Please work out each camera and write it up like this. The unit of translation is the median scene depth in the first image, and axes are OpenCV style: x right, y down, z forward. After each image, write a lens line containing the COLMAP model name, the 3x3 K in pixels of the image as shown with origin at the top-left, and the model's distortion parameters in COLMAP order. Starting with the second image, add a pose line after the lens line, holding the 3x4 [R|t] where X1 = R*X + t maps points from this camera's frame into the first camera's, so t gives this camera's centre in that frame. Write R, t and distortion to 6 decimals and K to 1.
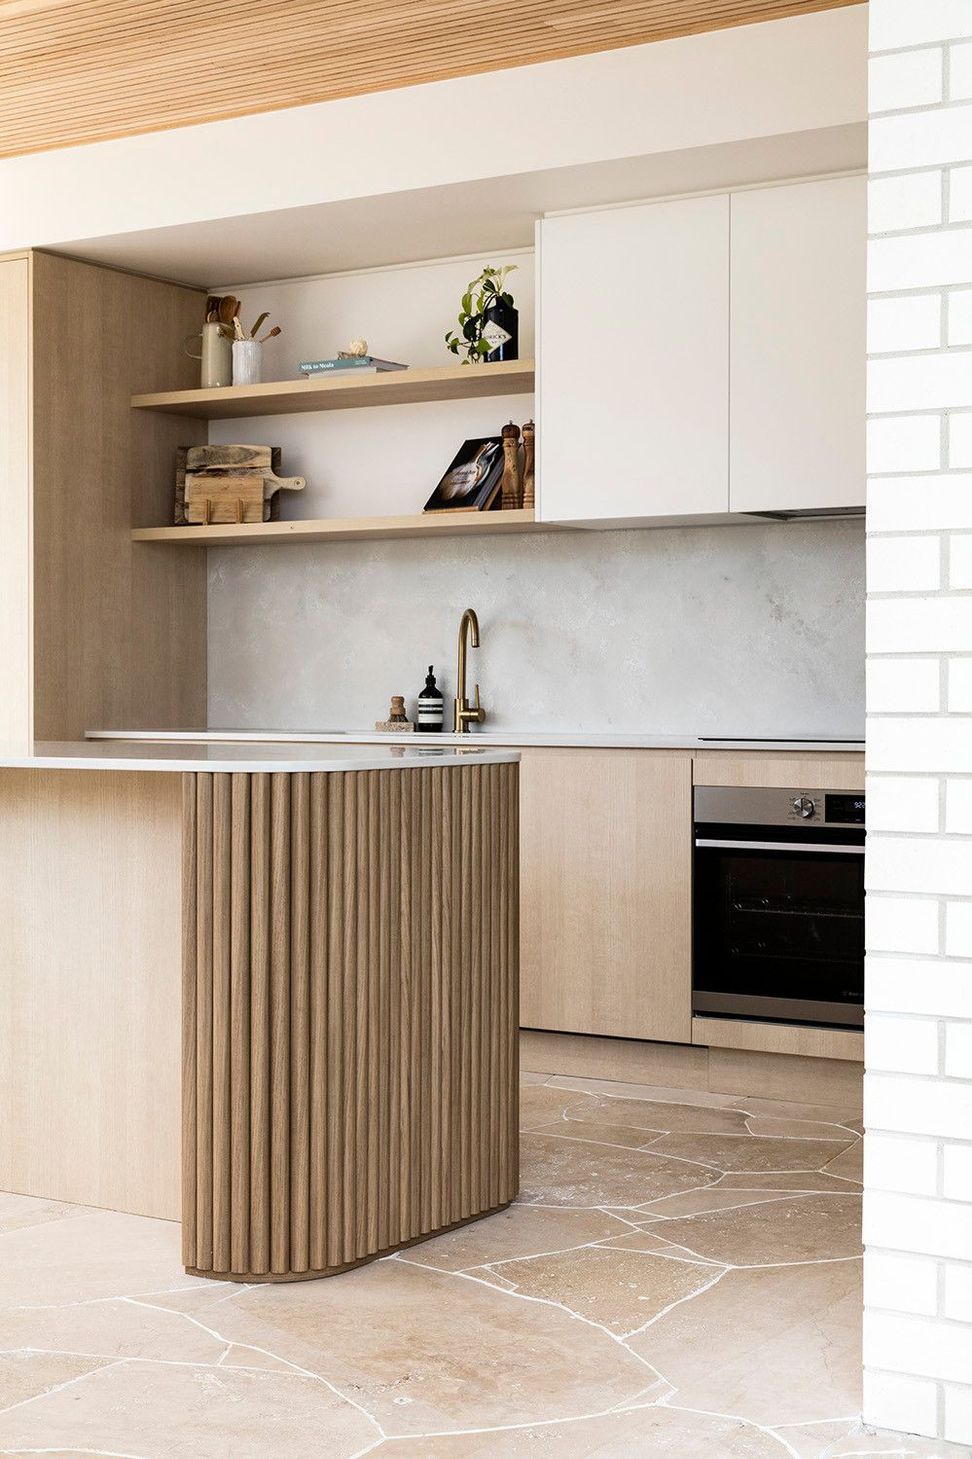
lens RADIAL K [[2071.6, 0, 486.0], [0, 2071.6, 729.5], [0, 0, 1]] dist [0.035218, -0.079222]
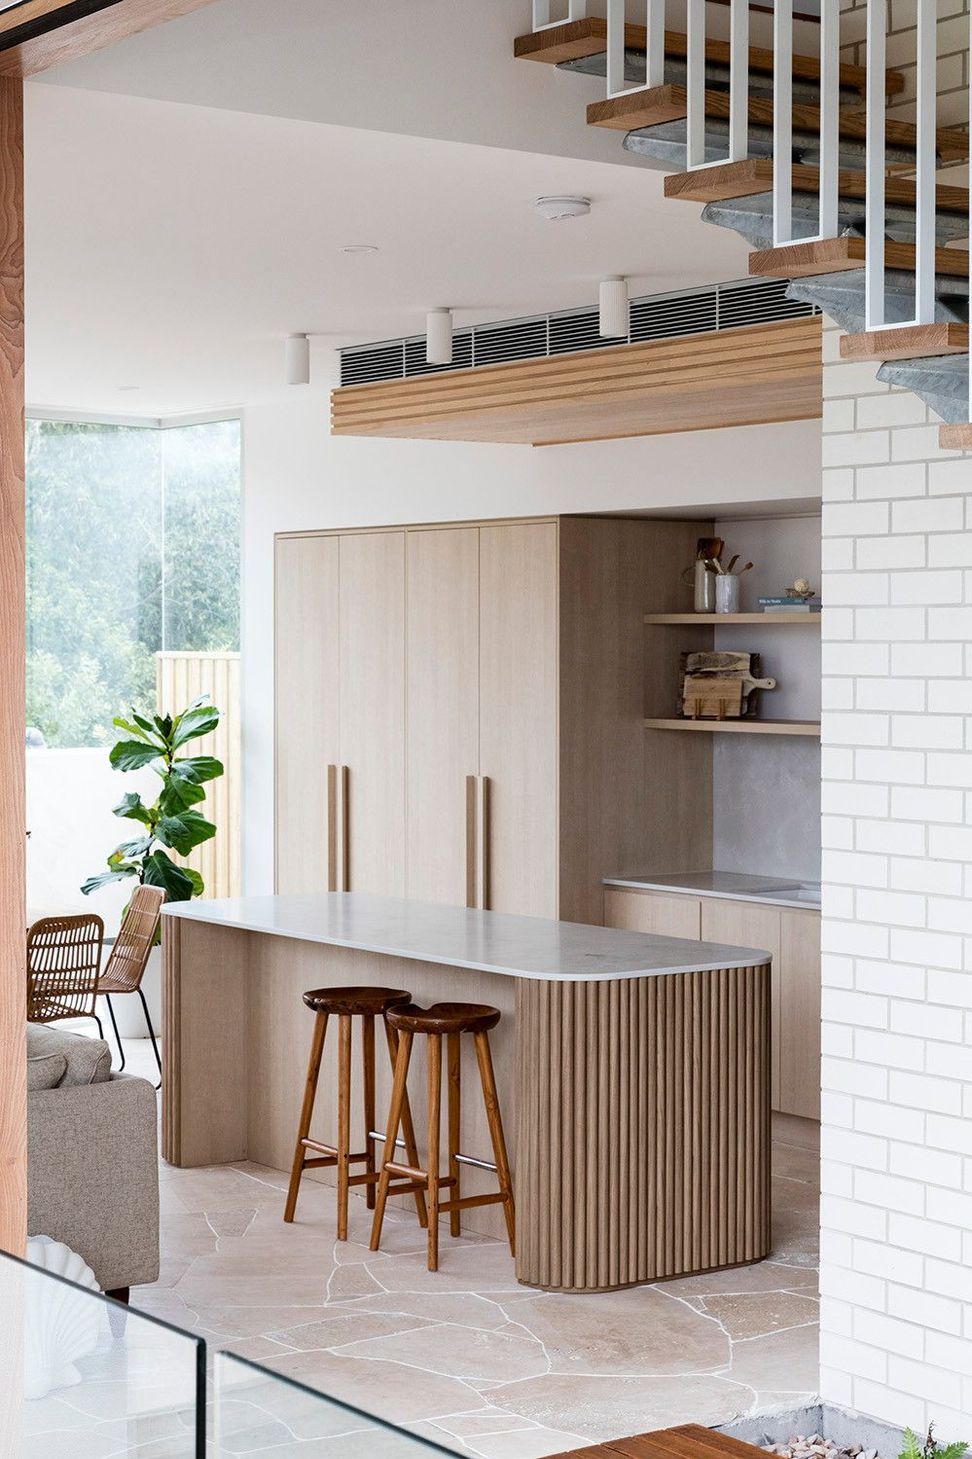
lens RADIAL K [[2521.9, 0, 486.0], [0, 2521.9, 729.5], [0, 0, 1]] dist [0.022219, 0.040025]
pose [[0.925573, 0.010223, -0.378431, 0.331692], [-0.003793, 0.999836, 0.017732, -0.118956], [0.378550, -0.014977, 0.925460, -0.480461]]
